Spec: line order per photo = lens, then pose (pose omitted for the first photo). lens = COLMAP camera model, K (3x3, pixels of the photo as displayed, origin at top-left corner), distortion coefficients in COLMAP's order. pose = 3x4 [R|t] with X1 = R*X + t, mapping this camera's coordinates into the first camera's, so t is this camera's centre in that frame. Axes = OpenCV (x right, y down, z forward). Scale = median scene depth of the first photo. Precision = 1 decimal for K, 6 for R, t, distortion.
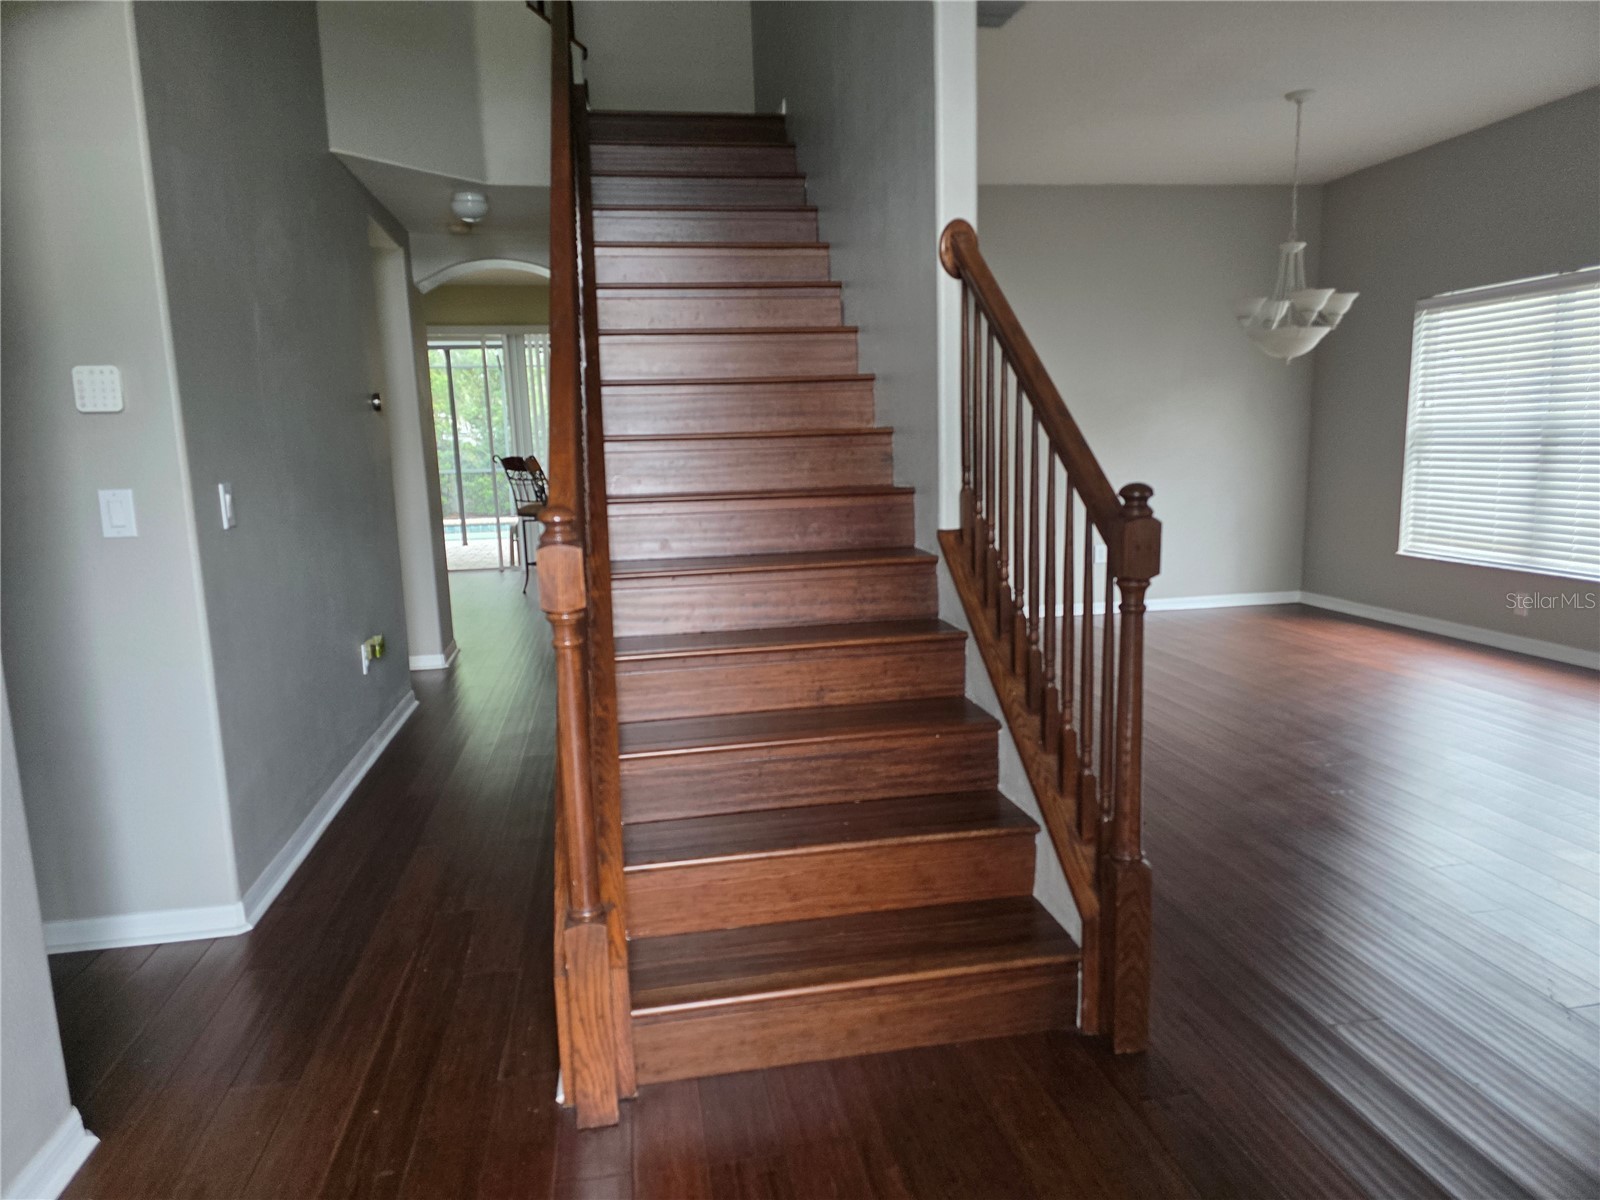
lens RADIAL K [[1066.1, 0, 804.8], [0, 1066.1, 616.3], [0, 0, 1]] dist [0.017448, -0.015152]
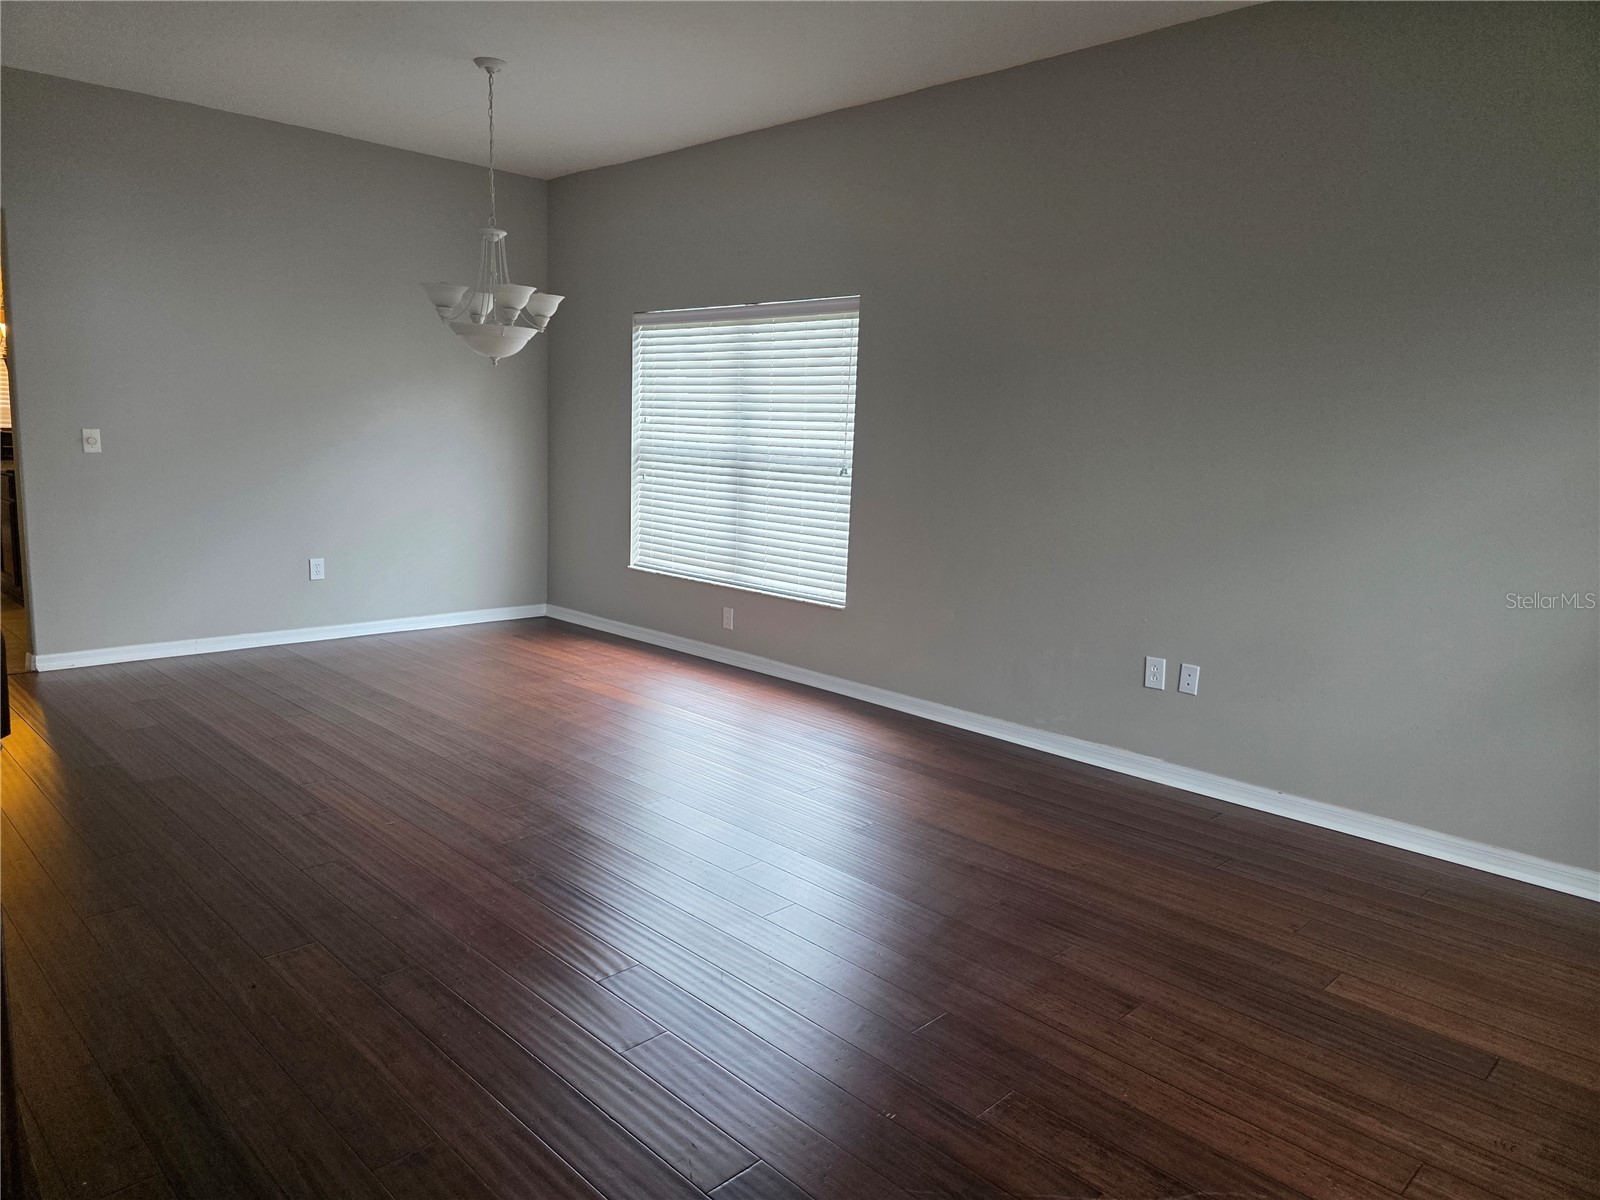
lens RADIAL K [[1066.1, 0, 800.8], [0, 1066.1, 592.9], [0, 0, 1]] dist [0.017448, -0.015152]
pose [[0.812826, -0.027523, 0.581857, 0.128060], [0.035806, 0.999355, -0.002748, -0.032052], [-0.581406, 0.023068, 0.813287, 0.123863]]
